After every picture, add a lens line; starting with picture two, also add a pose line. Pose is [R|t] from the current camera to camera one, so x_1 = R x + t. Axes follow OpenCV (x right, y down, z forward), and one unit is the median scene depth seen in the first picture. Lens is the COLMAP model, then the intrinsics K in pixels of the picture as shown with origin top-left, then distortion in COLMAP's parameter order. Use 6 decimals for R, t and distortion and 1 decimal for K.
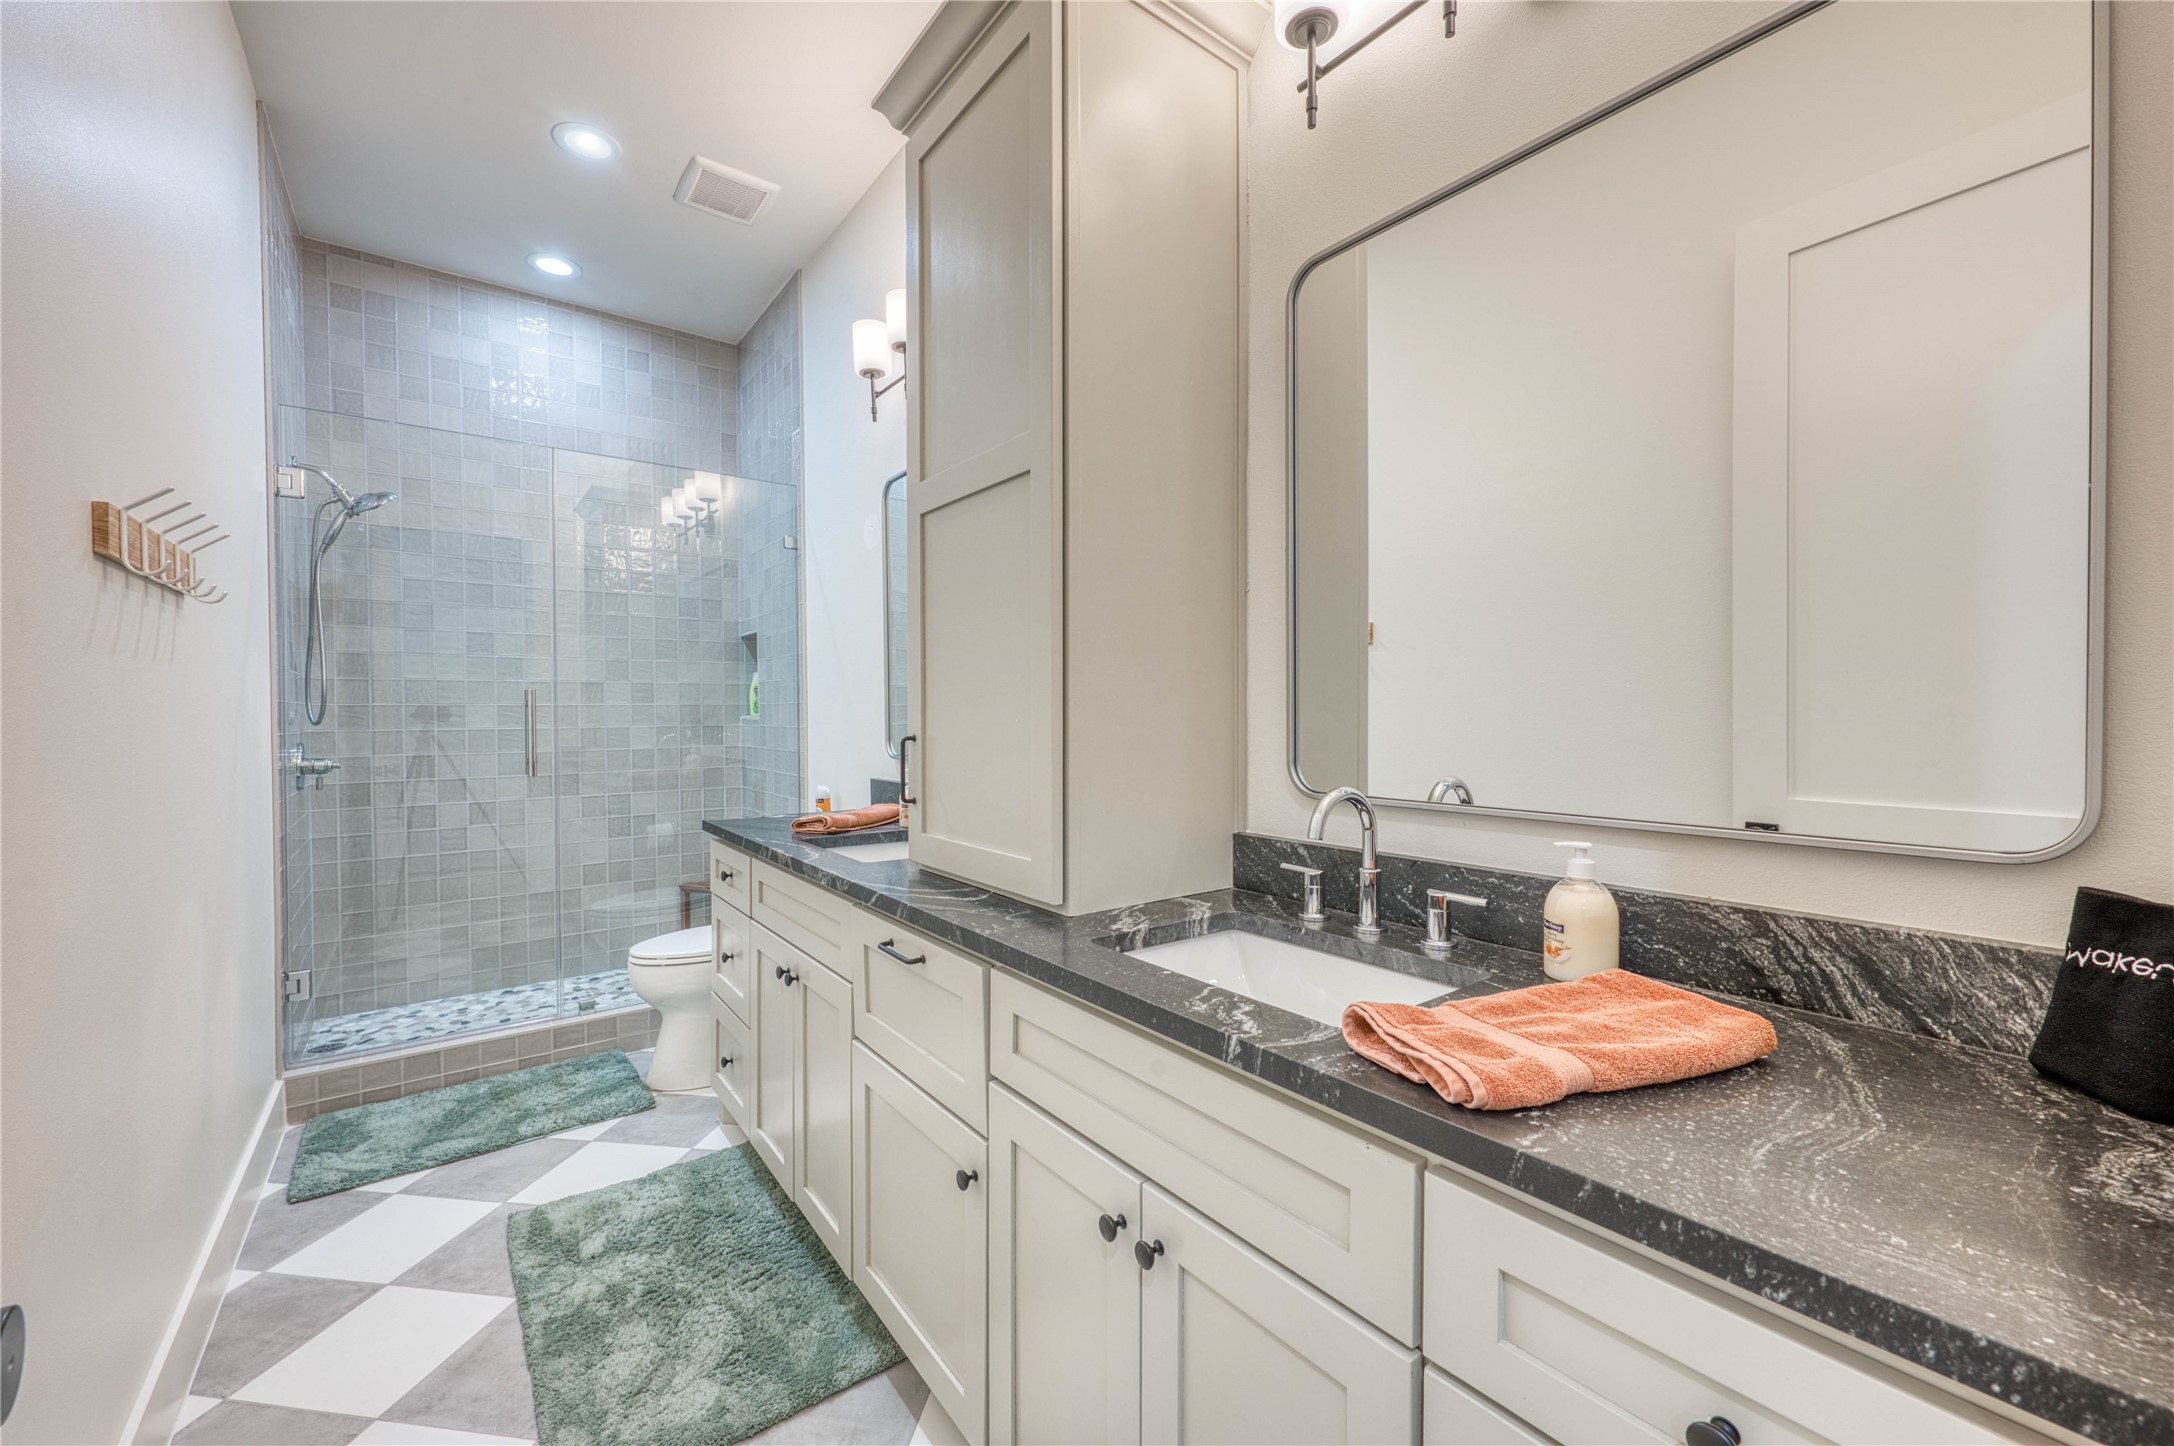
lens RADIAL K [[857.5, 0, 1081.7], [0, 857.5, 724.8], [0, 0, 1]] dist [-0.000244, -0.000112]
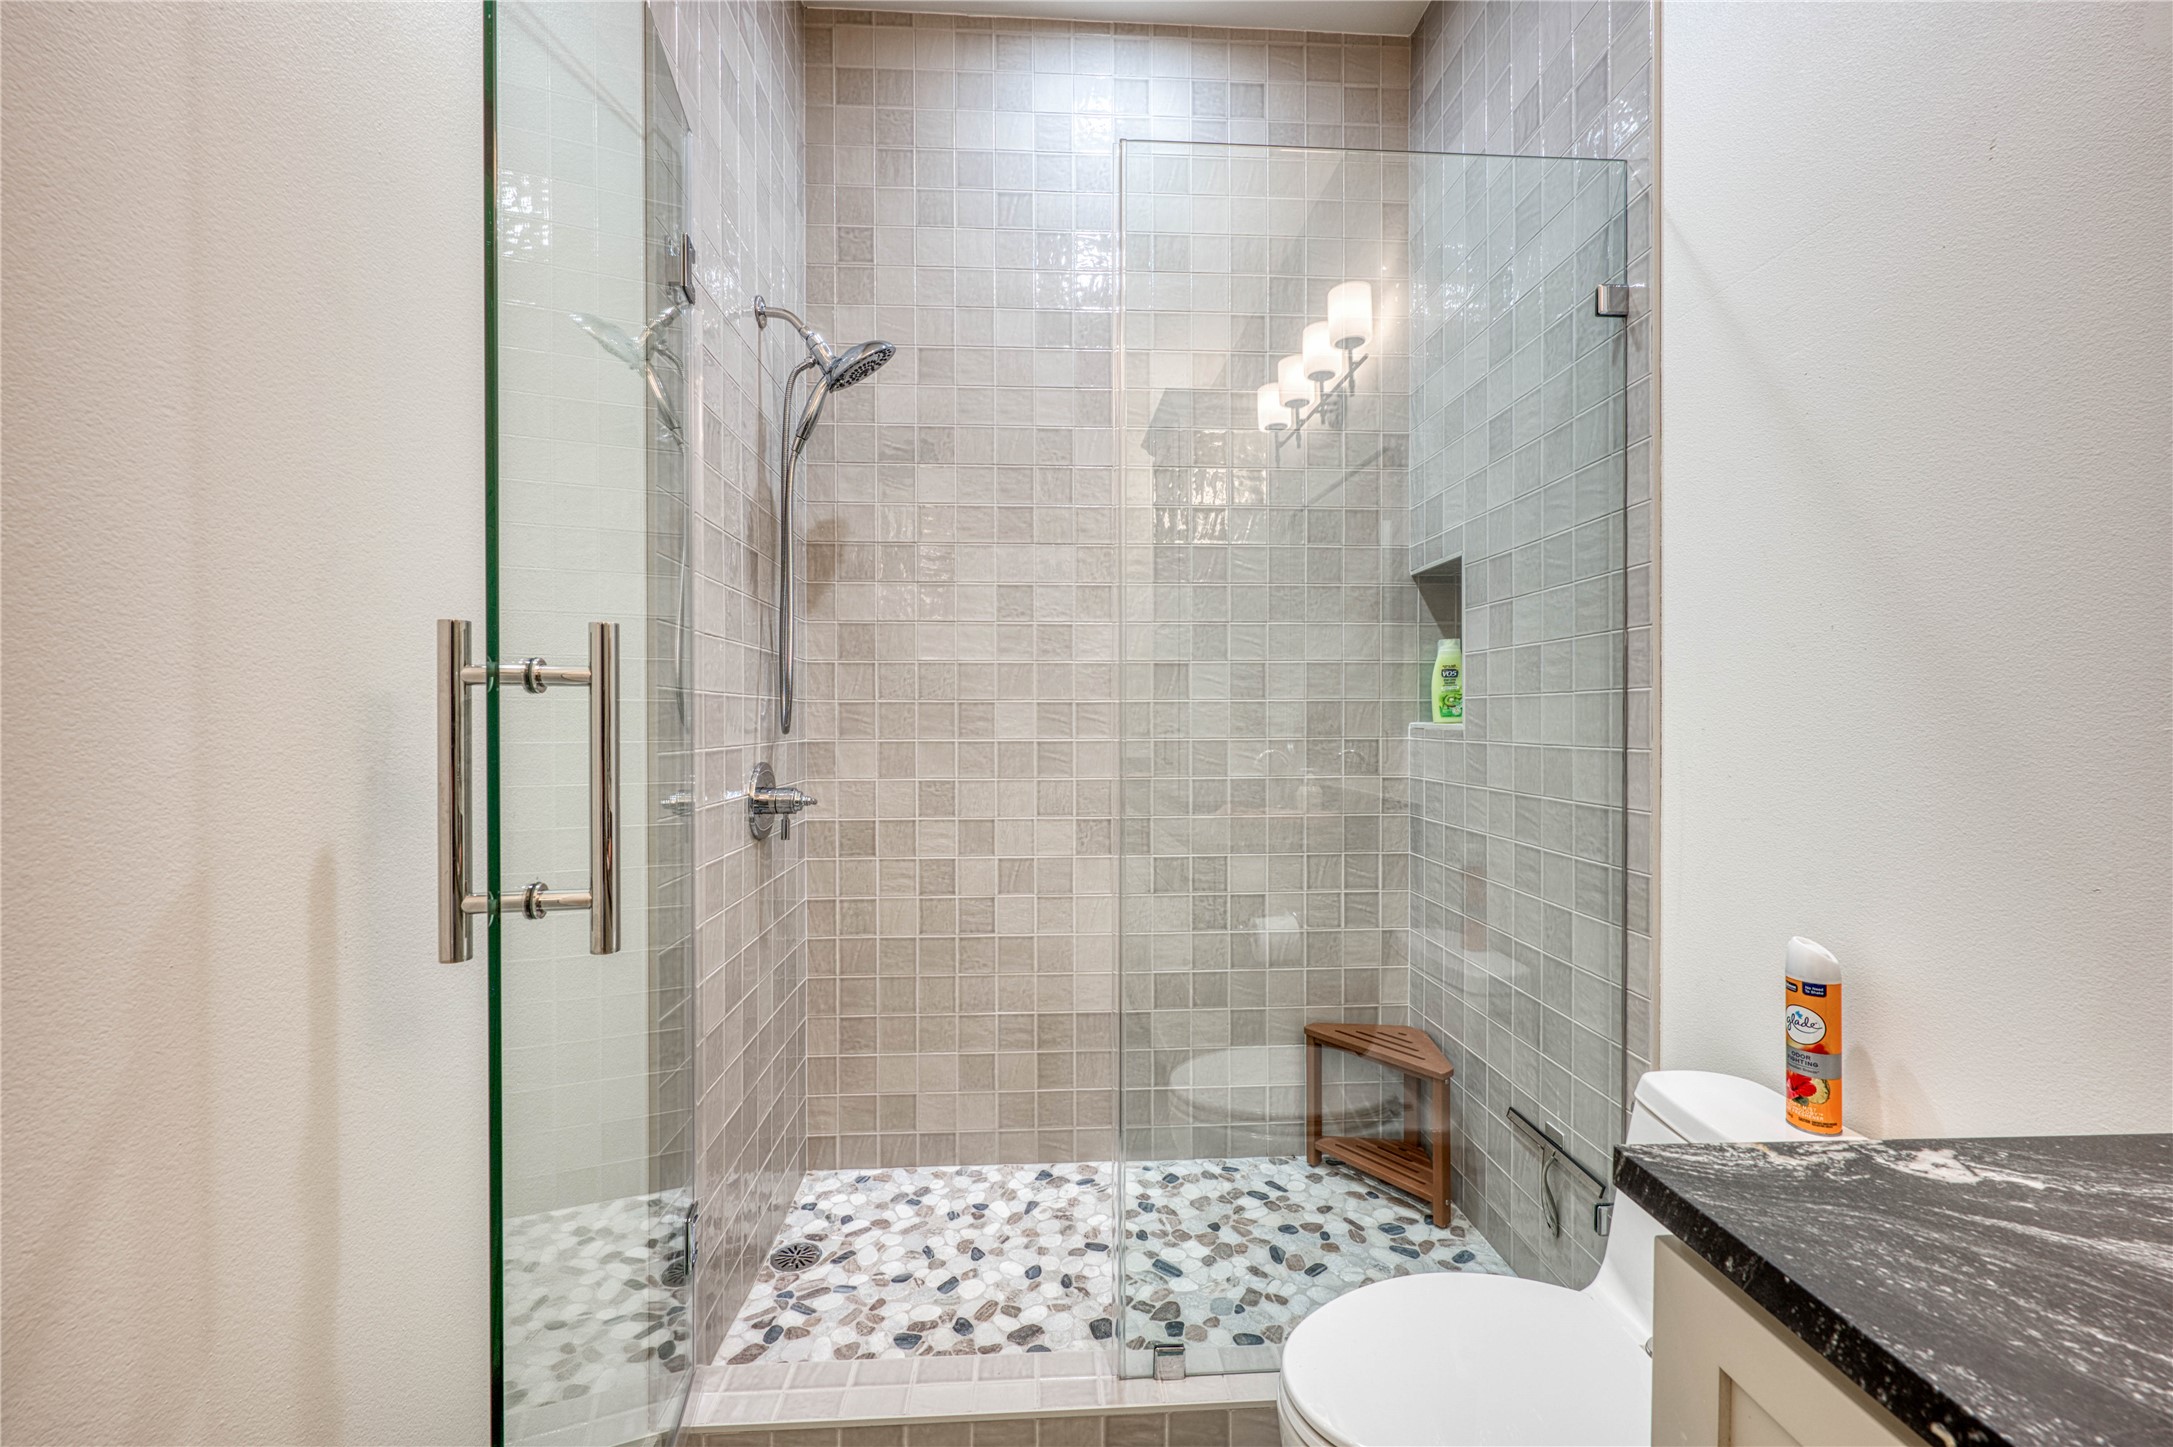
lens RADIAL K [[875.9, 0, 1086.0], [0, 875.9, 723.4], [0, 0, 1]] dist [0.000182, 0.000013]
pose [[0.833067, 0.006361, -0.553136, -0.310638], [-0.011586, 0.999915, -0.005950, -0.004488], [0.553051, 0.011365, 0.833070, 0.505774]]
